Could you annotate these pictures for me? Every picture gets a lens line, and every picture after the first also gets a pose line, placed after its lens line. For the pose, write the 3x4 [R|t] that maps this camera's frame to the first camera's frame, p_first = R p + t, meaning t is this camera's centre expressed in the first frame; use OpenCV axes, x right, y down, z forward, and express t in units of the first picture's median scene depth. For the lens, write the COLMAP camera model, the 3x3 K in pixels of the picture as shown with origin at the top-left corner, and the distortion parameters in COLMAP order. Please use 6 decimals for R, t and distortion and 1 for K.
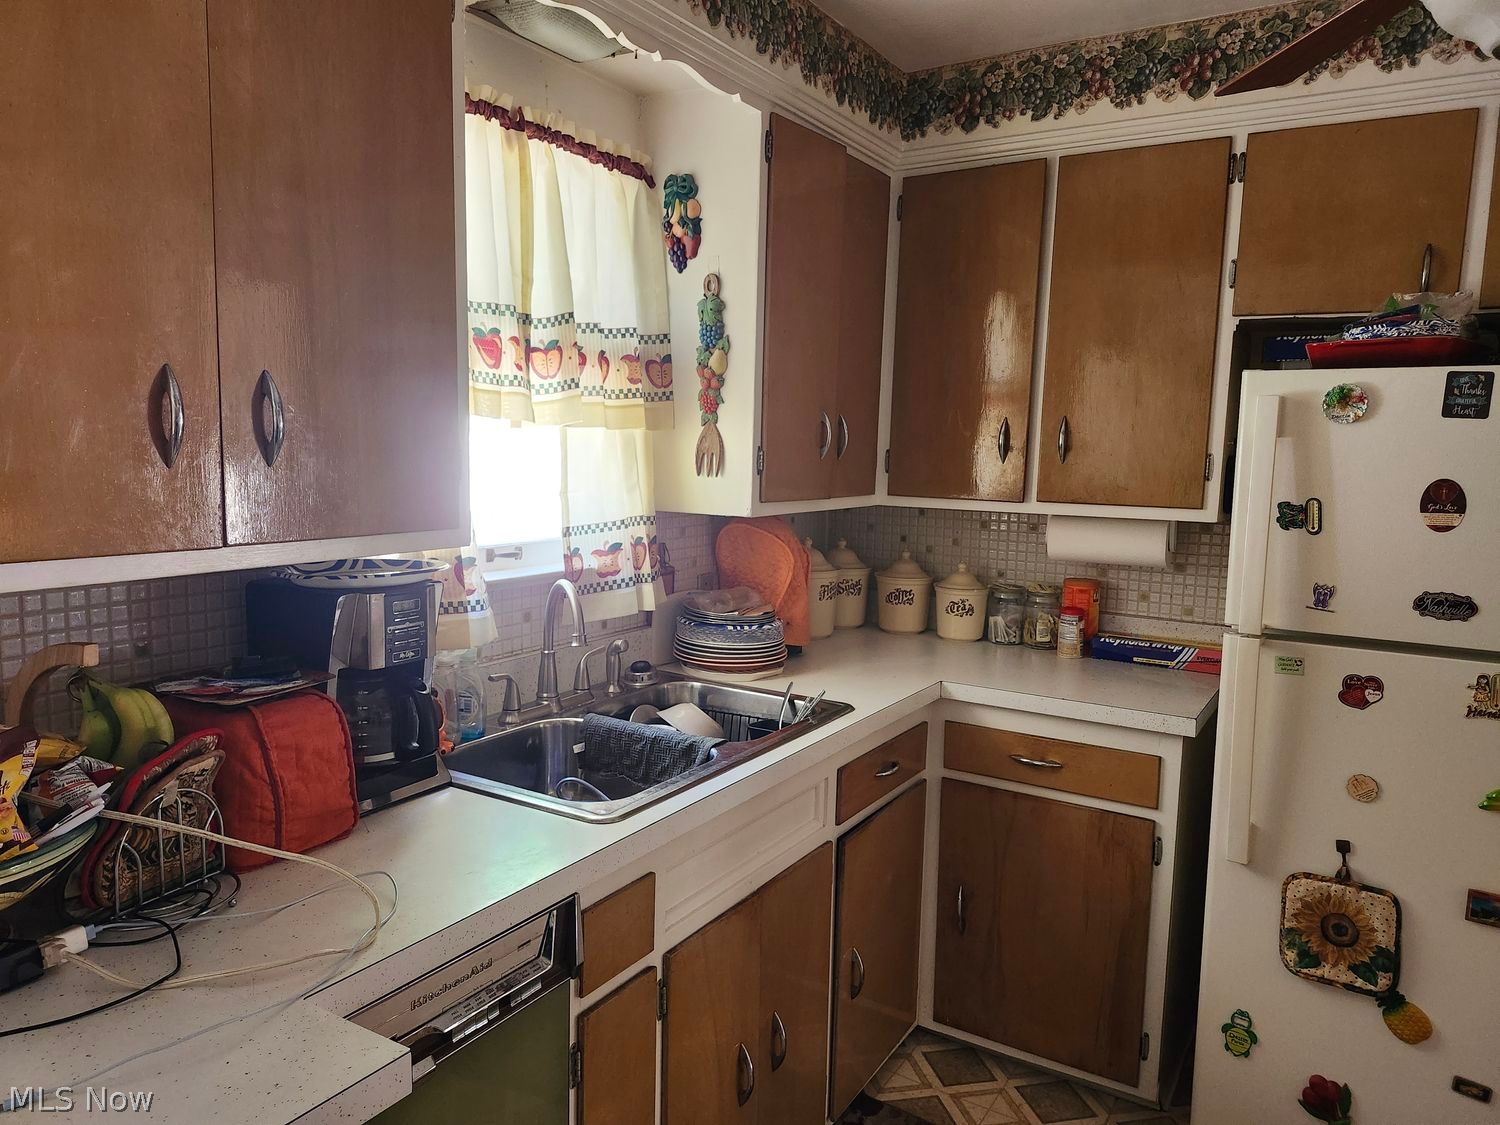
lens RADIAL K [[1003.5, 0, 751.1], [0, 1003.5, 549.6], [0, 0, 1]] dist [-0.010715, -0.000624]
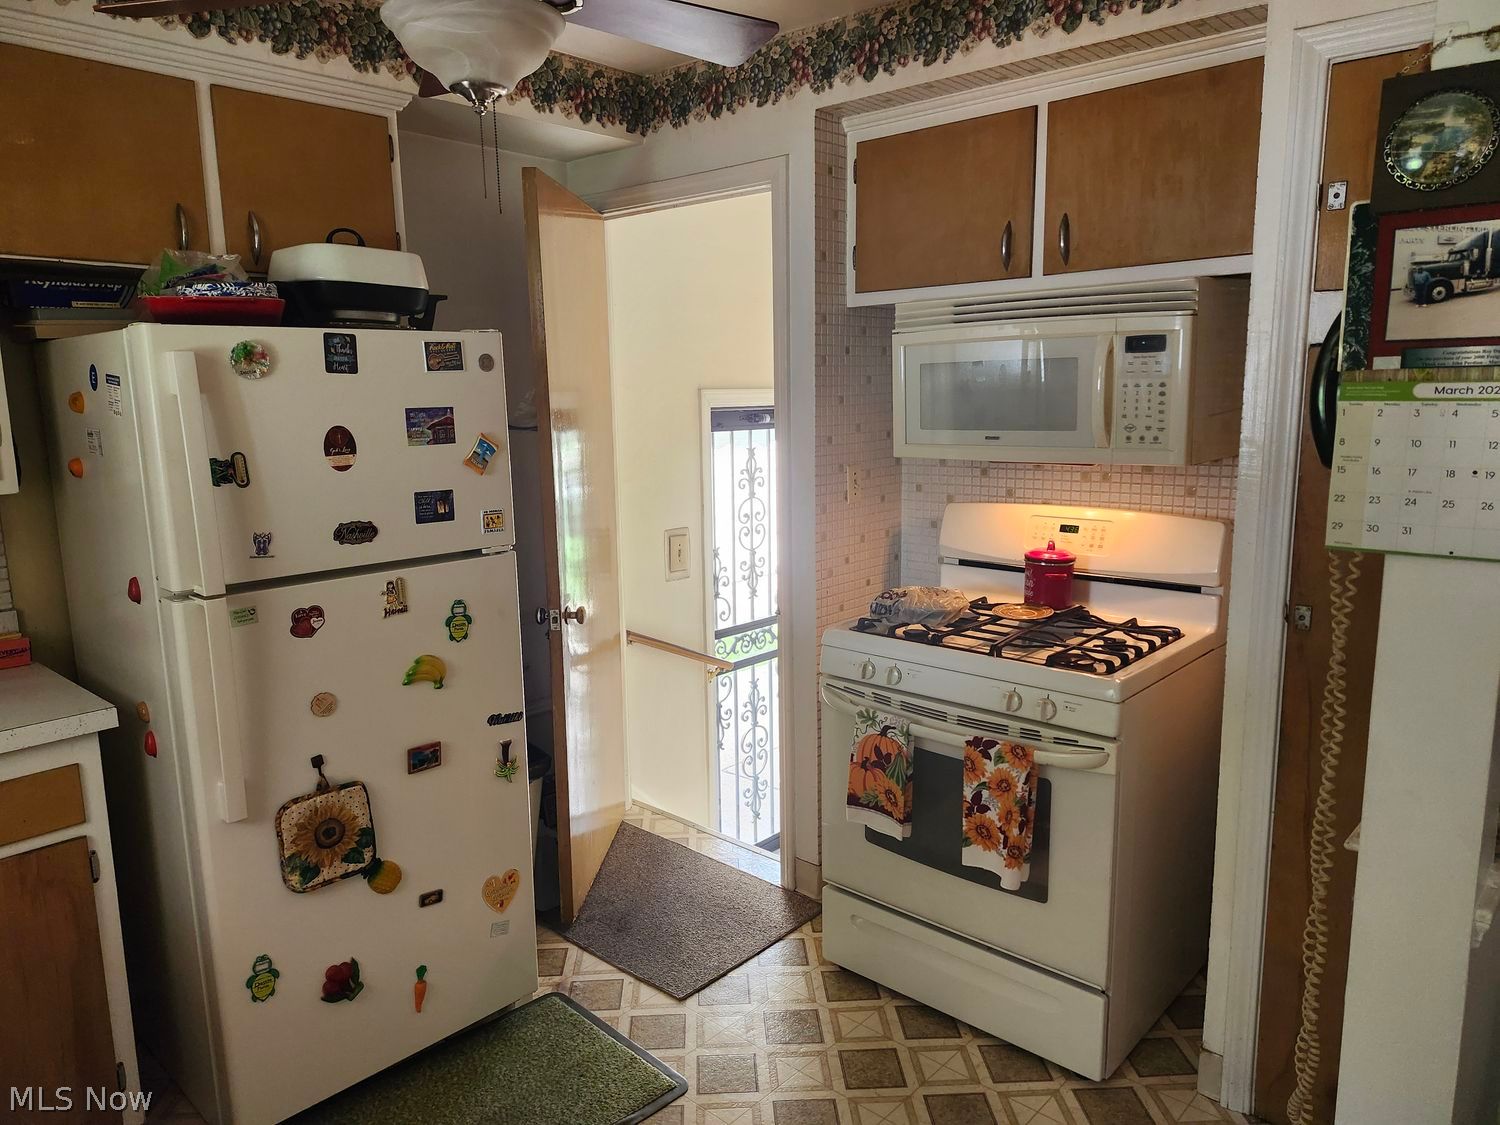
lens RADIAL K [[1029.5, 0, 750.0], [0, 1029.5, 562.5], [0, 0, 1]] dist [0.046817, -0.103634]
pose [[0.169313, -0.187727, 0.967518, -0.402952], [0.121490, 0.978180, 0.168535, -0.056010], [-0.978046, 0.089008, 0.188426, 0.292585]]
